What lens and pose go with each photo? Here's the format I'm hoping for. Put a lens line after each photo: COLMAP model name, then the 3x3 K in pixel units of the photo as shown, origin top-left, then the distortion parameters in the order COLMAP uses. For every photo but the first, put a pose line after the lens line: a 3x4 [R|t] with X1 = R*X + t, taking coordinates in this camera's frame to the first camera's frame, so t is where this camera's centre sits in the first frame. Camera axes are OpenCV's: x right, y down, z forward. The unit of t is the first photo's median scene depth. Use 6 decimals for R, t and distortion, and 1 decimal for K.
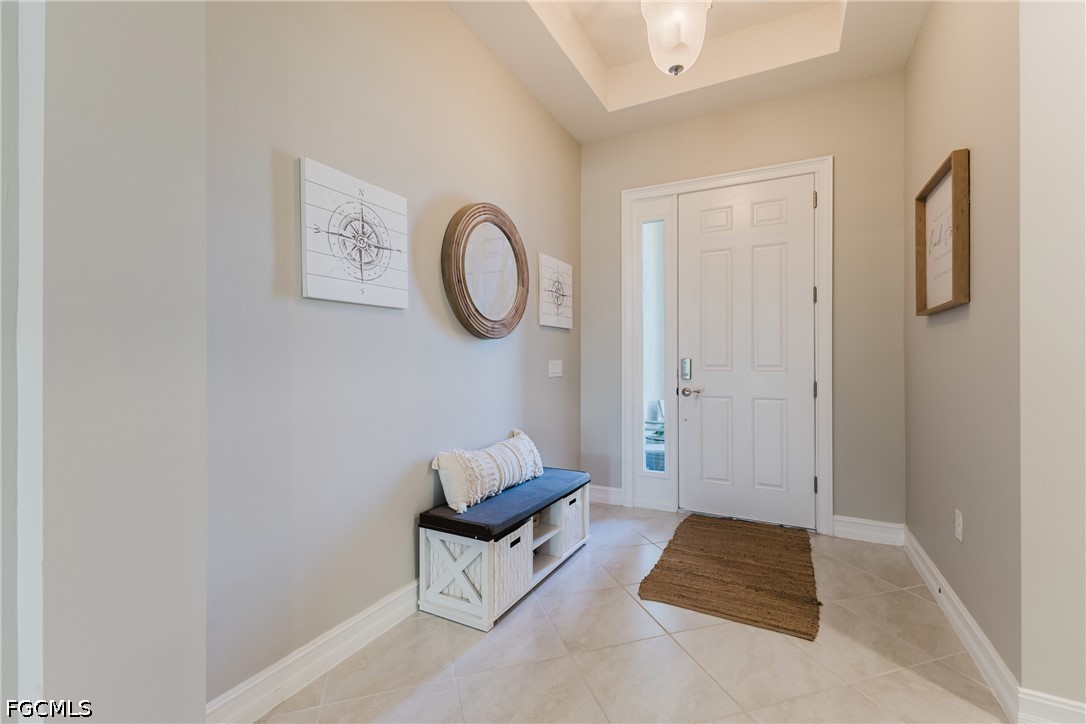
lens RADIAL K [[469.0, 0, 543.0], [0, 469.0, 356.6], [0, 0, 1]] dist [0.001617, -0.000017]
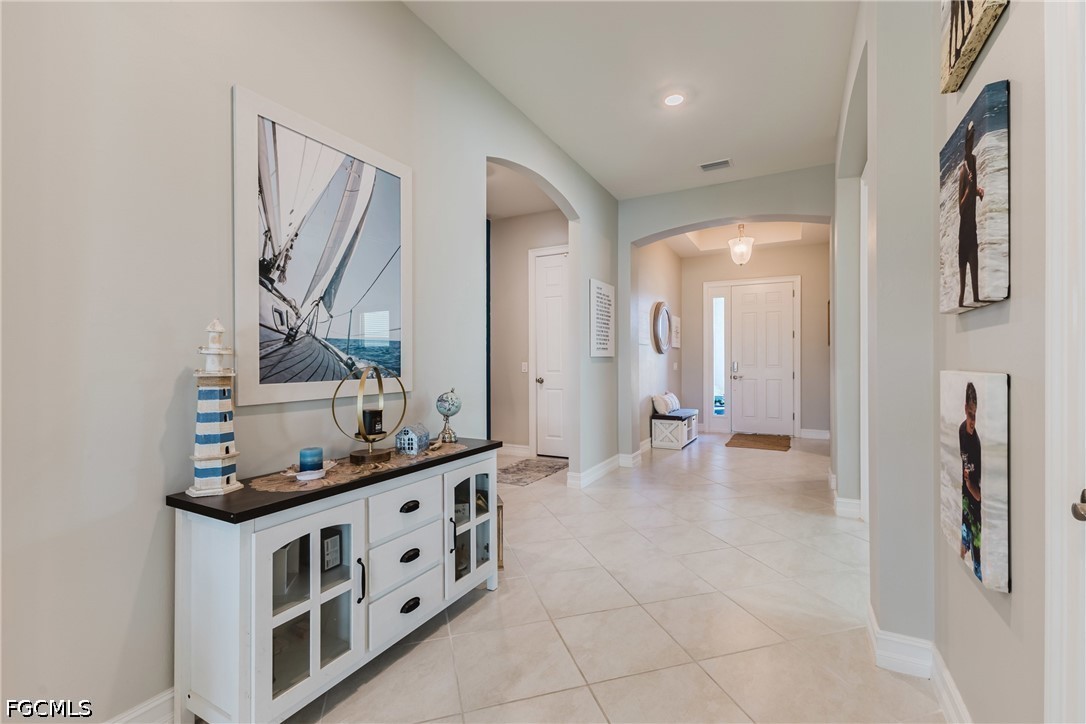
lens RADIAL K [[469.0, 0, 543.2], [0, 469.0, 365.4], [0, 0, 1]] dist [0.001617, -0.000017]
pose [[0.999978, 0.001228, -0.006496, -0.633870], [-0.001209, 0.999995, 0.002890, 0.016235], [0.006499, -0.002882, 0.999975, -1.312200]]
